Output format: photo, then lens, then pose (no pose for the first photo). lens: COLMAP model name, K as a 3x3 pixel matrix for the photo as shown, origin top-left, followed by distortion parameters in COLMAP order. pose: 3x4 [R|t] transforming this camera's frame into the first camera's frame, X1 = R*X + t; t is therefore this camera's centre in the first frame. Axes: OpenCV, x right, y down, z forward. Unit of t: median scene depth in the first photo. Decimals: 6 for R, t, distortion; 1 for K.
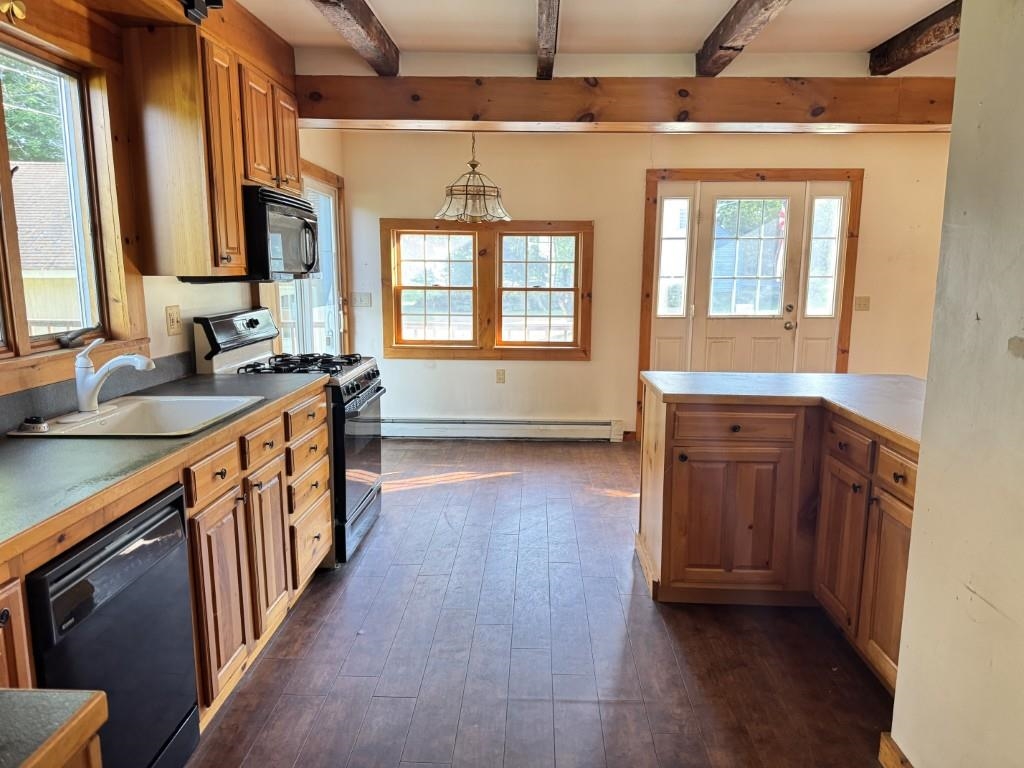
lens RADIAL K [[715.6, 0, 512.0], [0, 715.6, 384.0], [0, 0, 1]] dist [0.073510, -0.100939]
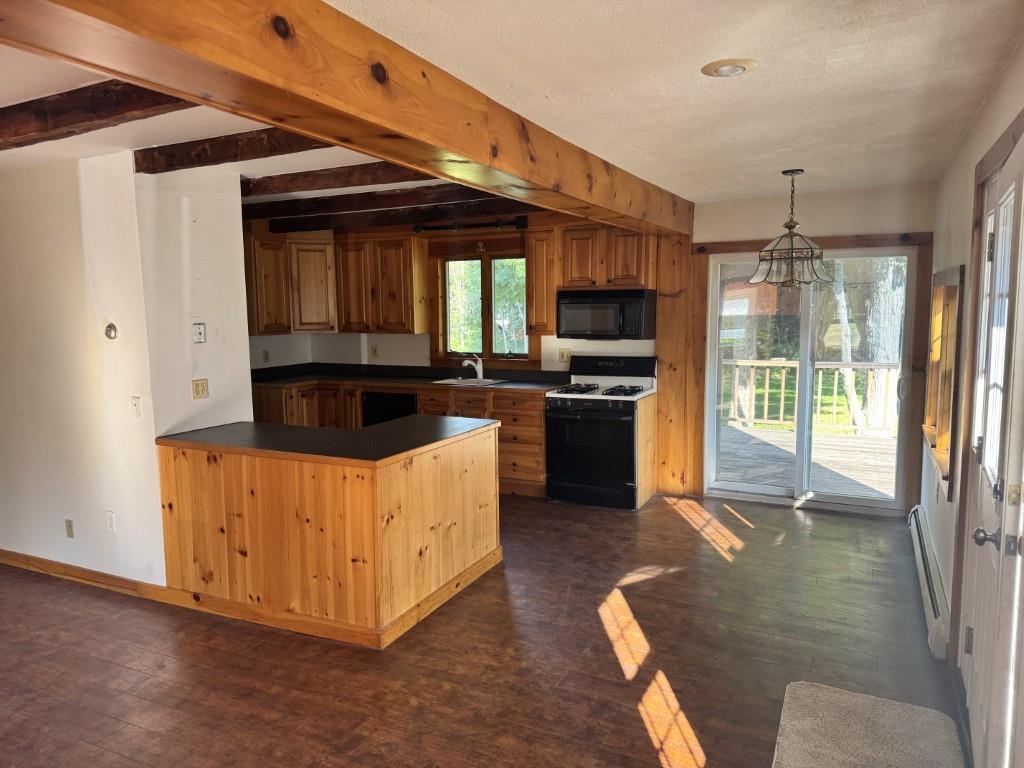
lens RADIAL K [[715.6, 0, 512.0], [0, 715.6, 384.0], [0, 0, 1]] dist [0.073510, -0.100939]
pose [[-0.413346, 0.099873, -0.905080, 0.805826], [-0.137234, 0.975781, 0.170349, -0.185394], [0.900173, 0.194621, -0.389629, 0.927005]]
